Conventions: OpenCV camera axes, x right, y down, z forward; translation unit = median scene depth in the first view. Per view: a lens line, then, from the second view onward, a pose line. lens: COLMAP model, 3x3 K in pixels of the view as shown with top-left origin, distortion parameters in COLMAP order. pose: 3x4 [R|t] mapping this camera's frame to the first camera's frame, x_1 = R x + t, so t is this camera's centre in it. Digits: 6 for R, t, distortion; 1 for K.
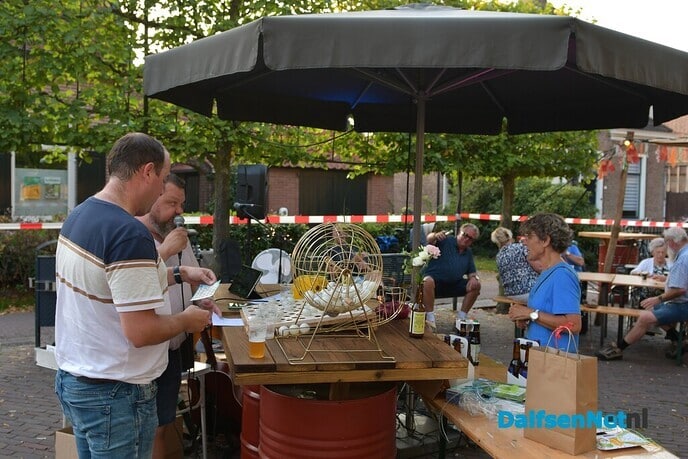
lens RADIAL K [[721.1, 0, 326.8], [0, 721.1, 228.7], [0, 0, 1]] dist [-0.003484, 0.018900]
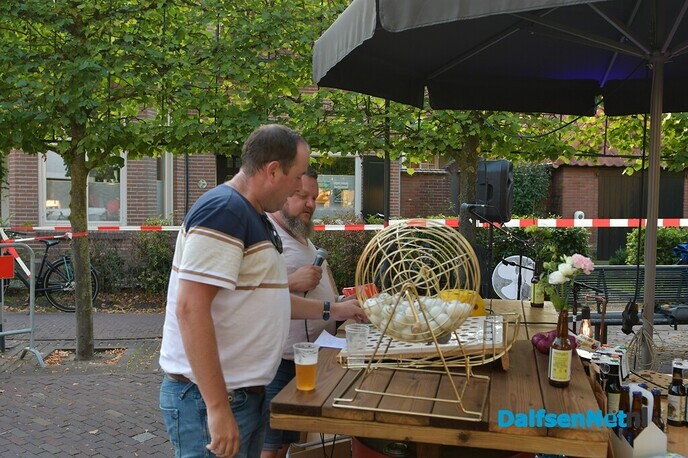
lens RADIAL K [[721.1, 0, 326.8], [0, 721.1, 228.2], [0, 0, 1]] dist [-0.003484, 0.018900]
pose [[0.907743, 0.007206, -0.419464, 0.083049], [-0.010209, 0.999936, -0.004915, 0.001176], [0.419402, 0.008744, 0.907759, 0.102651]]
